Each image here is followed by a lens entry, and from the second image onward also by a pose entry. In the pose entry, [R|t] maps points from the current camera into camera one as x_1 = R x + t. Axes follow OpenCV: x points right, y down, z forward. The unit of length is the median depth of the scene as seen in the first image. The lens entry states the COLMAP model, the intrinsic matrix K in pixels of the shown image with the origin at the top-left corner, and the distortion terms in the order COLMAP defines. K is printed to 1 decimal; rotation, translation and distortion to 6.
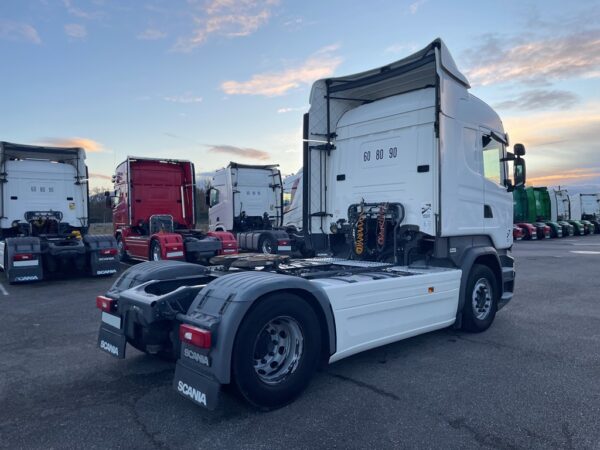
lens RADIAL K [[448.4, 0, 304.9], [0, 448.4, 224.7], [0, 0, 1]] dist [0.101647, -0.130520]
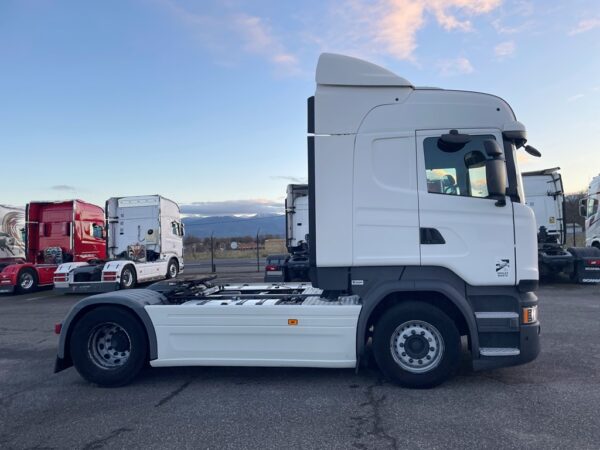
lens RADIAL K [[448.4, 0, 304.9], [0, 448.4, 224.7], [0, 0, 1]] dist [0.101647, -0.130520]
pose [[0.642110, -0.036298, -0.765753, 0.876234], [0.016144, 0.999297, -0.033831, -0.026077], [0.766443, 0.009361, 0.642245, 0.338542]]
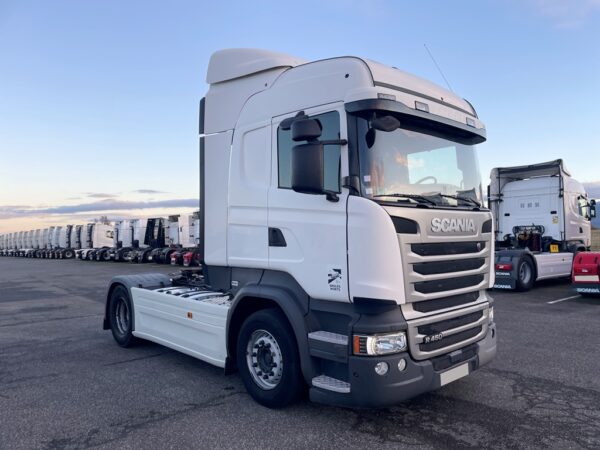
lens RADIAL K [[448.4, 0, 304.9], [0, 448.4, 224.7], [0, 0, 1]] dist [0.101647, -0.130520]
pose [[0.010873, -0.015224, -0.999825, 1.104090], [0.002322, 0.999882, -0.015200, -0.037958], [0.999938, -0.002156, 0.010907, 1.054211]]
